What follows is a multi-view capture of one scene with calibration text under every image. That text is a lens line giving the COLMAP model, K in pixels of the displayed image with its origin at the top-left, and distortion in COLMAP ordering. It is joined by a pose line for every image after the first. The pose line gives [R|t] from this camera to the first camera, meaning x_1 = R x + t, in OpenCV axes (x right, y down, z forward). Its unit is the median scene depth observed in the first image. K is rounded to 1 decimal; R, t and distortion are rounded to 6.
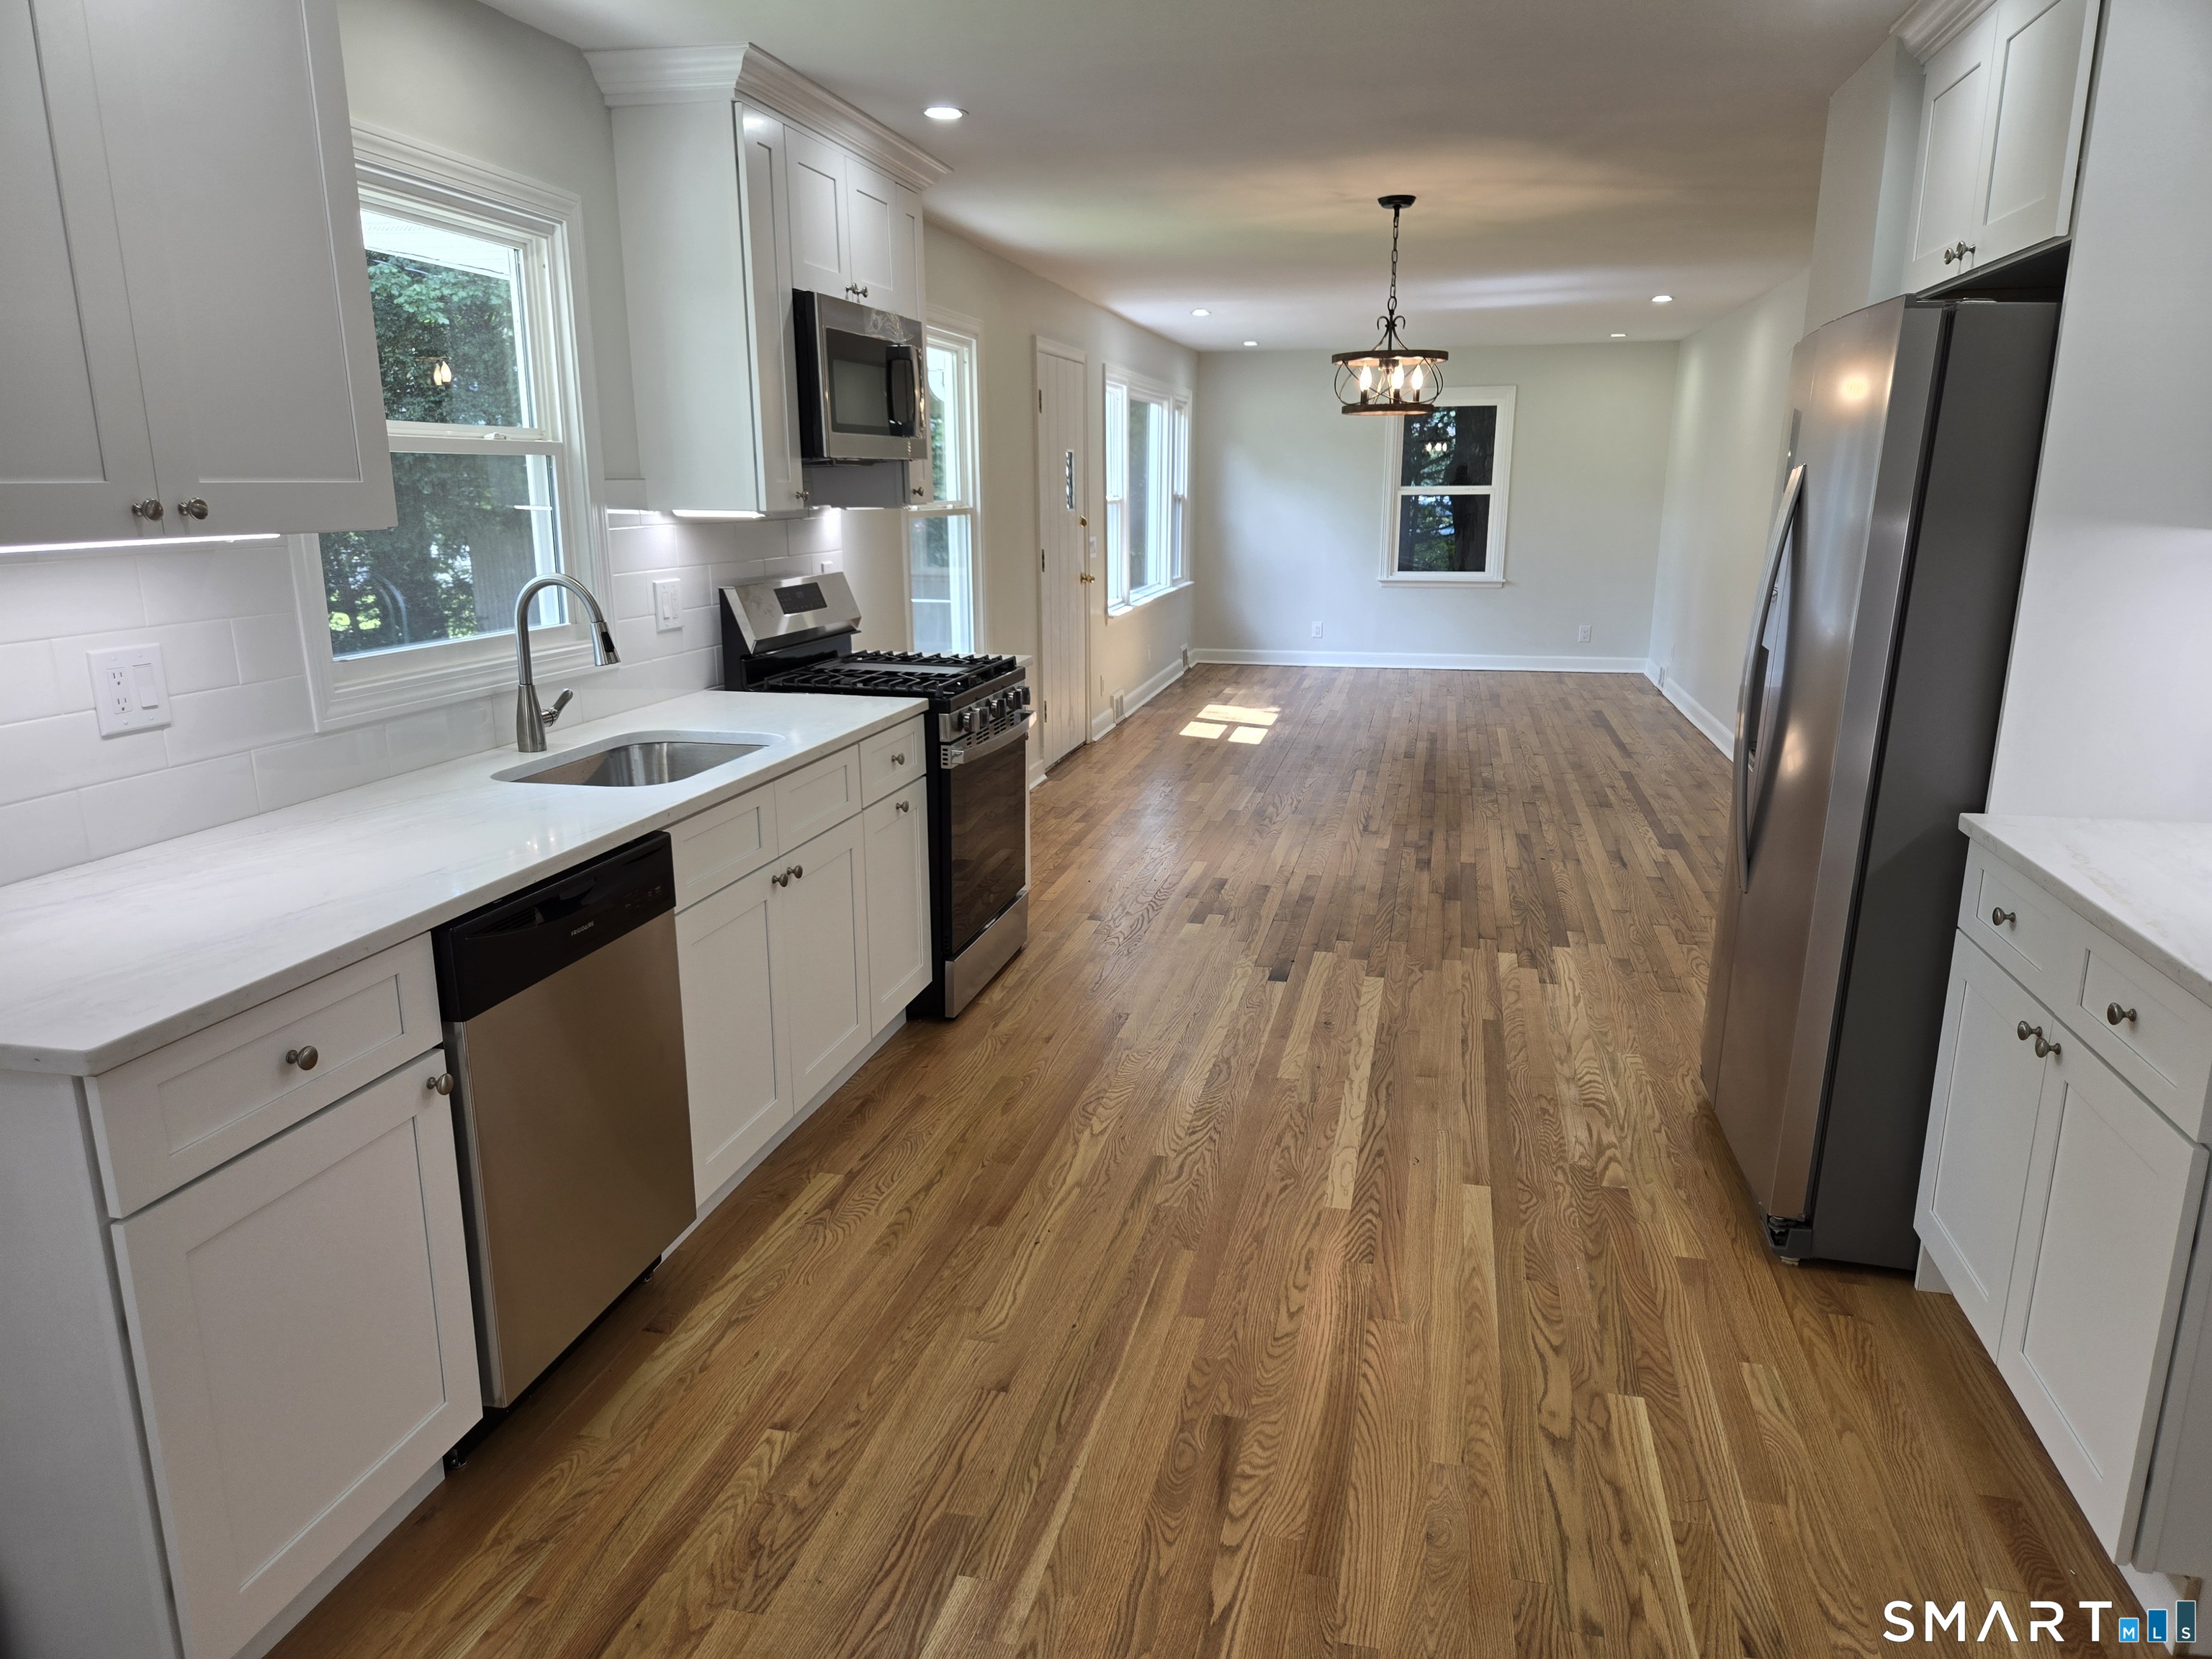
lens RADIAL K [[1485.2, 0, 1102.4], [0, 1485.2, 853.8], [0, 0, 1]] dist [0.065195, -0.049550]
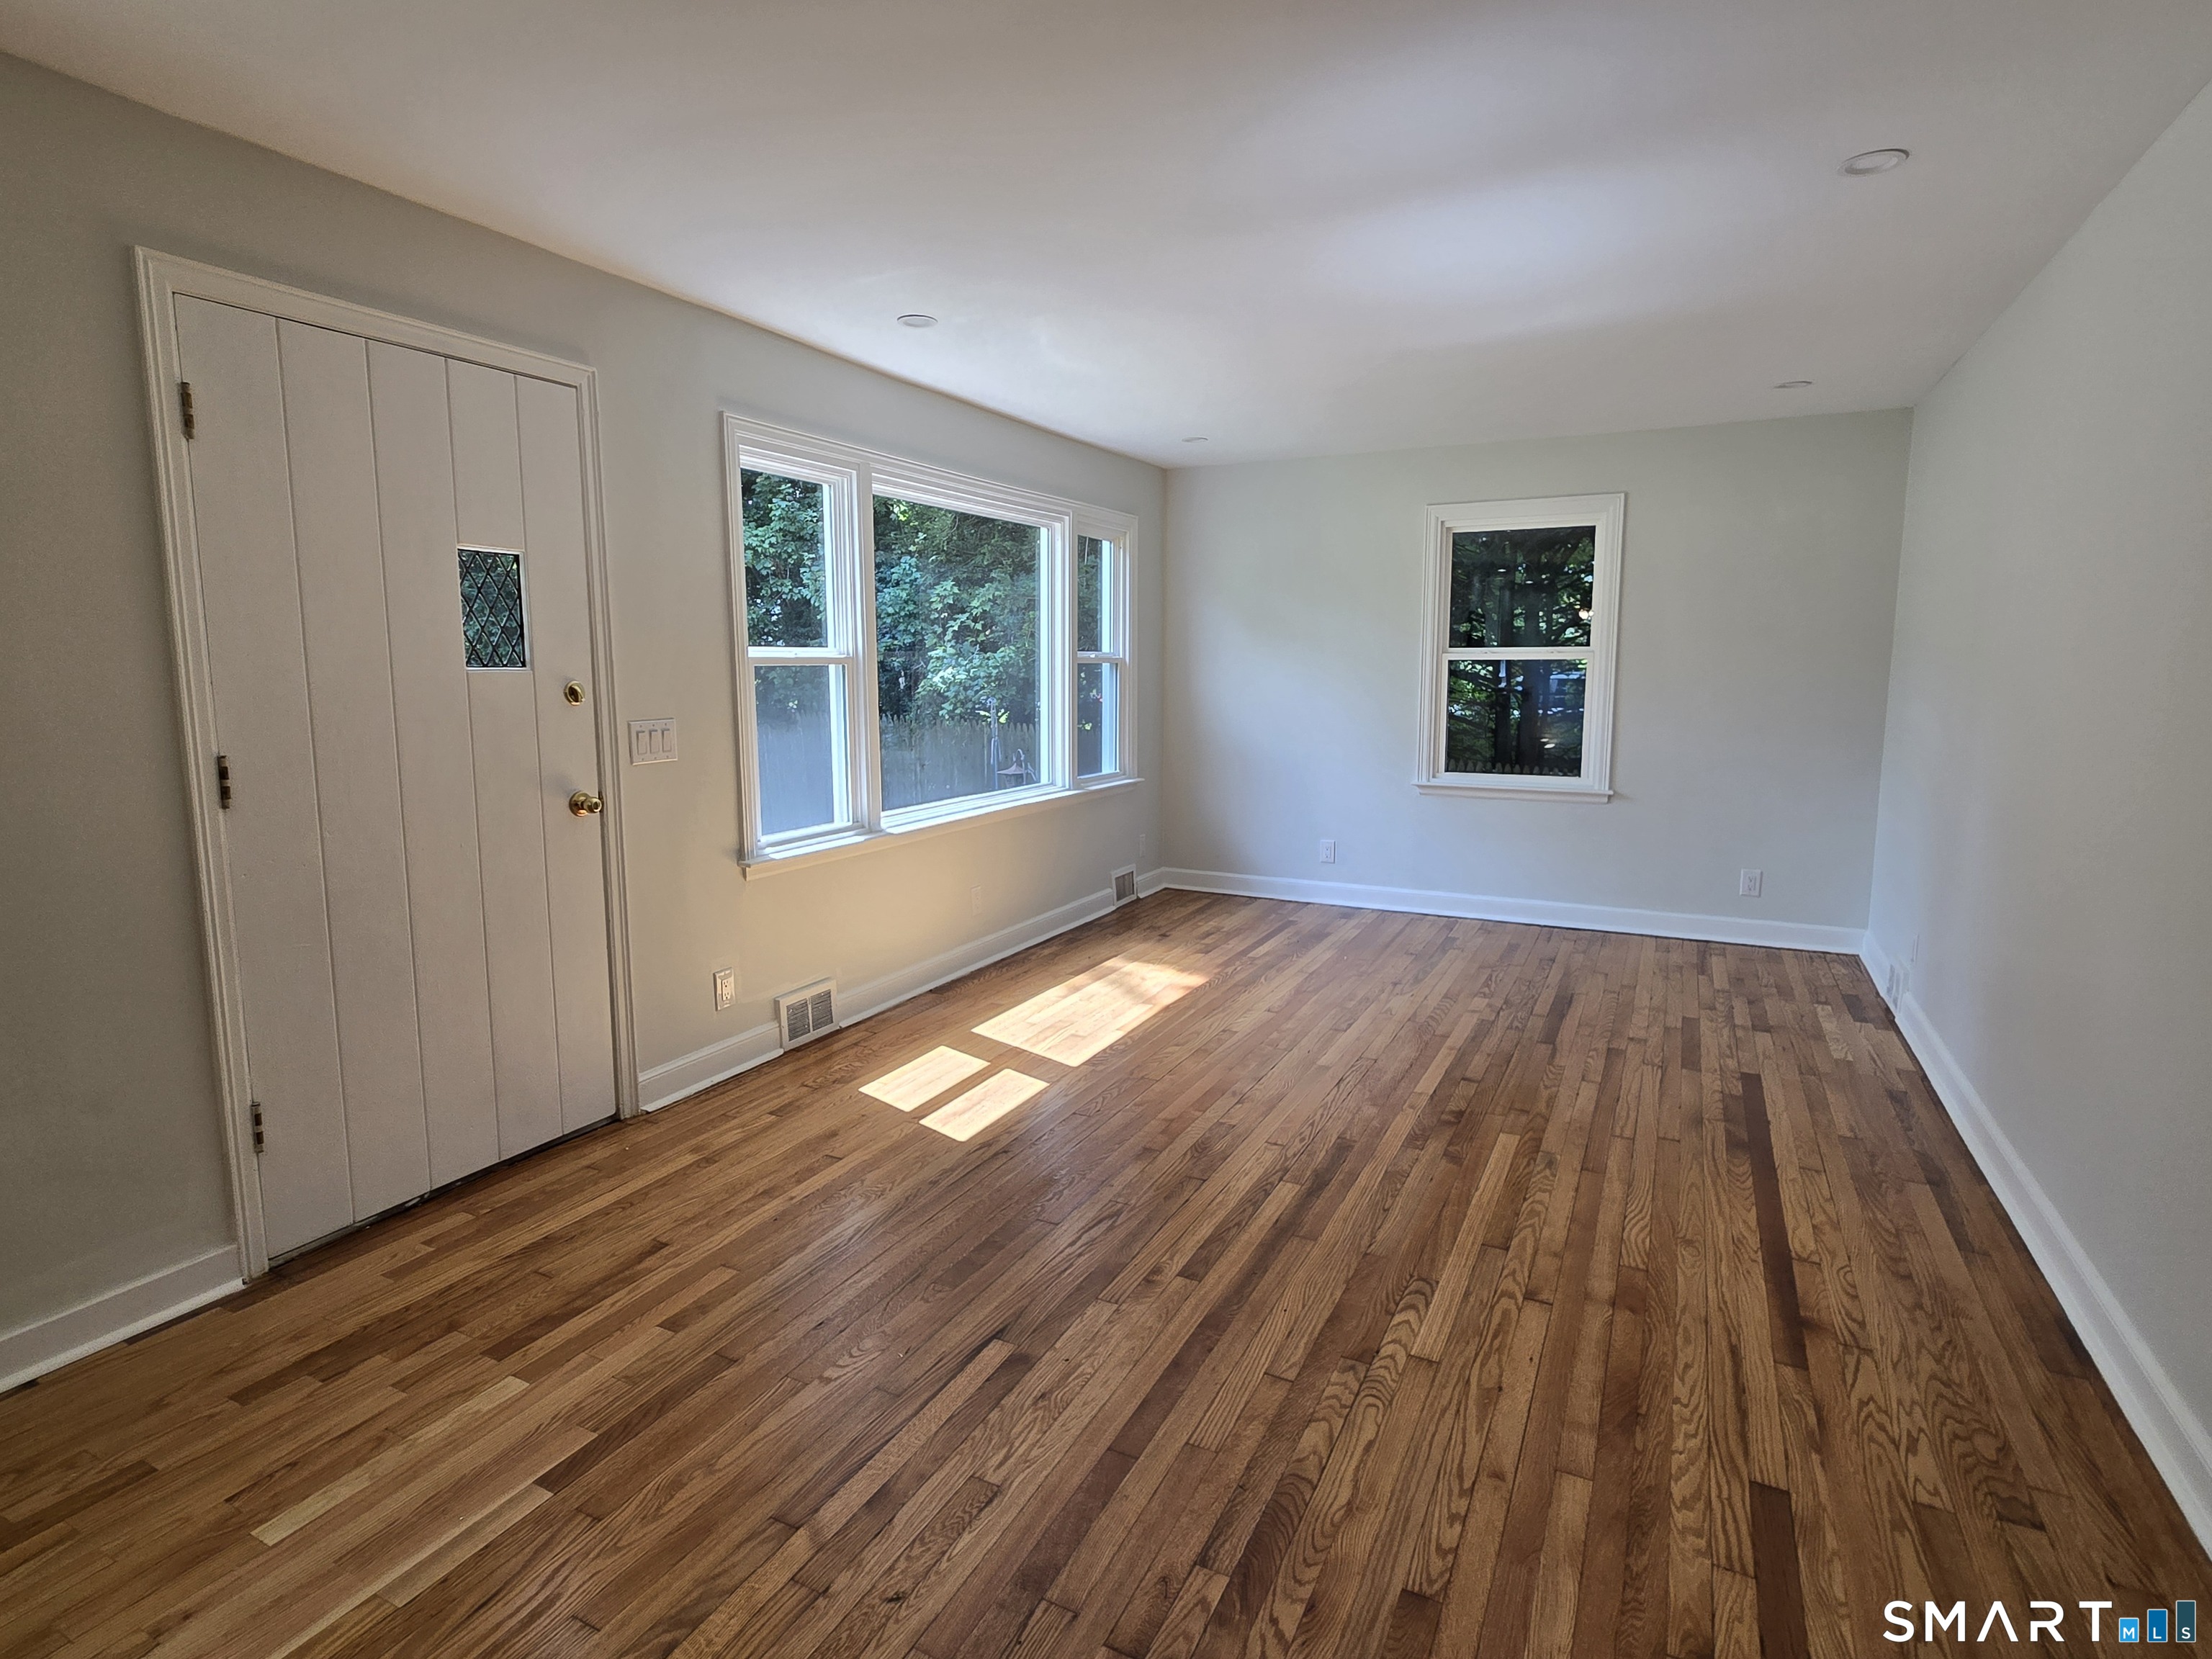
lens RADIAL K [[1140.5, 0, 1105.7], [0, 1140.5, 812.4], [0, 0, 1]] dist [0.009673, 0.000087]
pose [[0.968060, 0.033479, -0.248473, 0.581702], [-0.061897, 0.992281, -0.107455, -0.347530], [0.242957, 0.119403, 0.962660, 1.541757]]
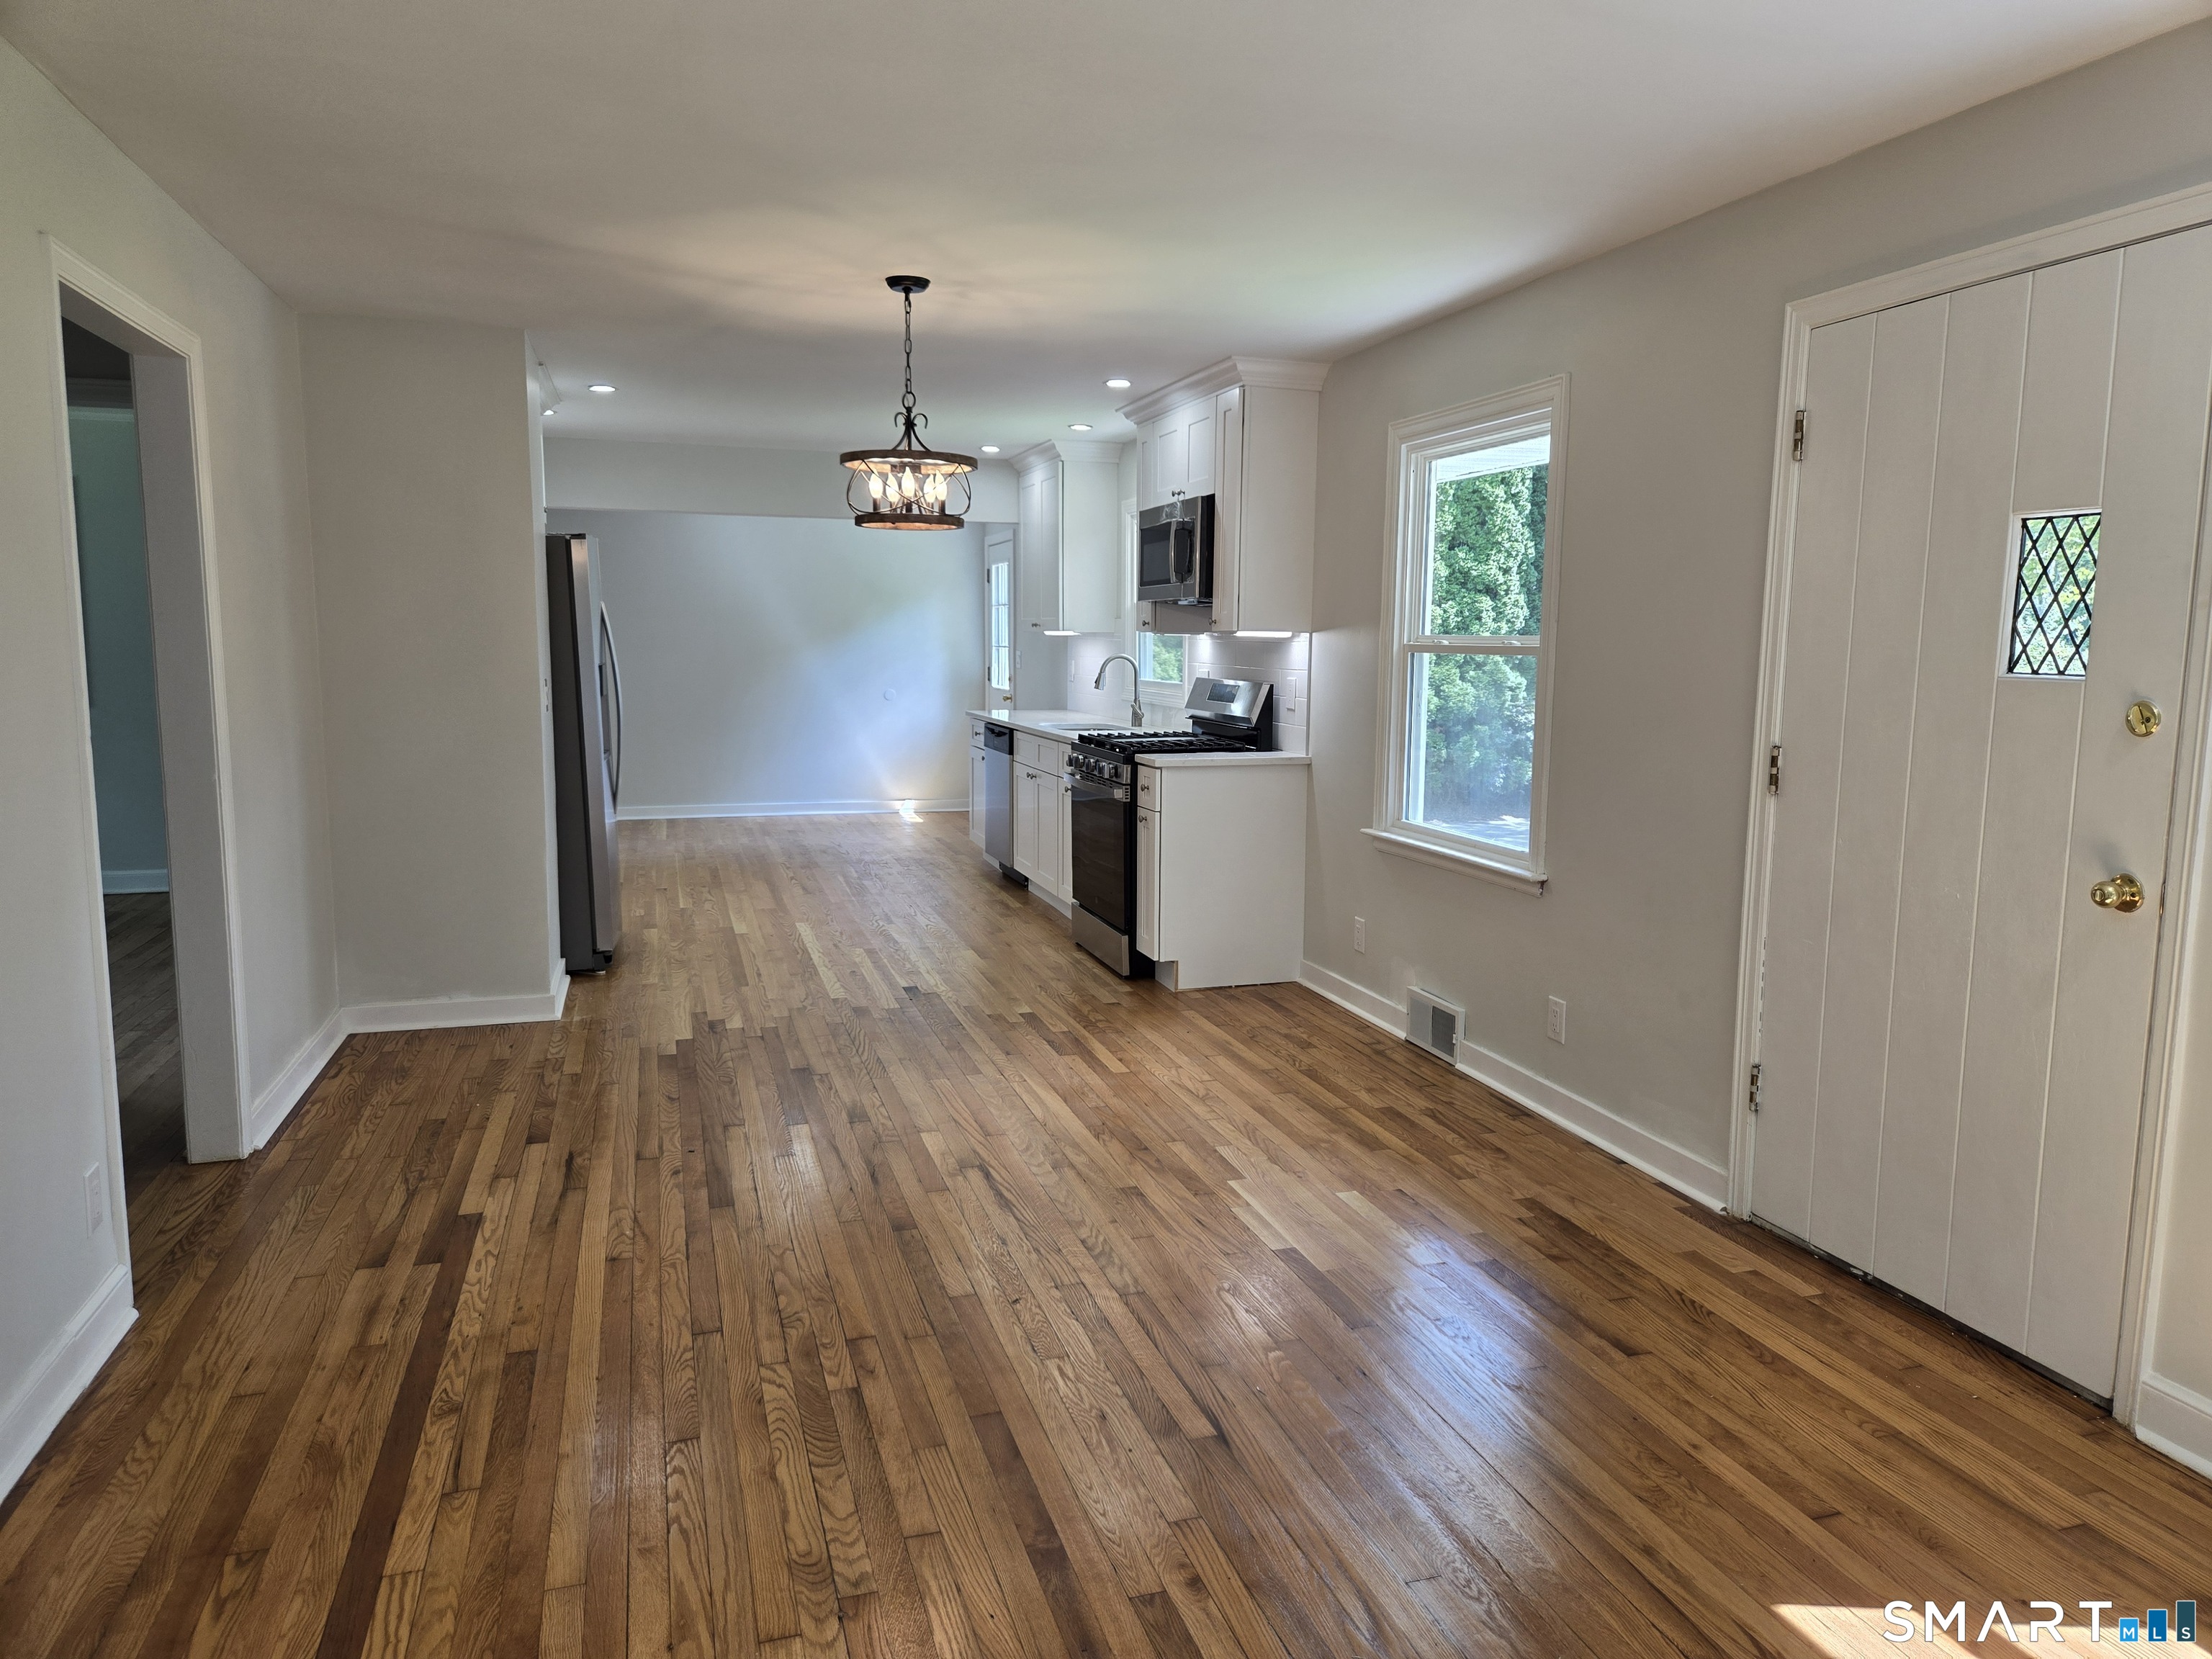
lens RADIAL K [[1485.2, 0, 1114.4], [0, 1485.2, 818.6], [0, 0, 1]] dist [0.065195, -0.049550]
pose [[-0.865099, 0.056496, -0.498409, 0.769603], [-0.129388, 0.934876, 0.330552, -0.644680], [0.484626, 0.350449, -0.801451, 2.656904]]
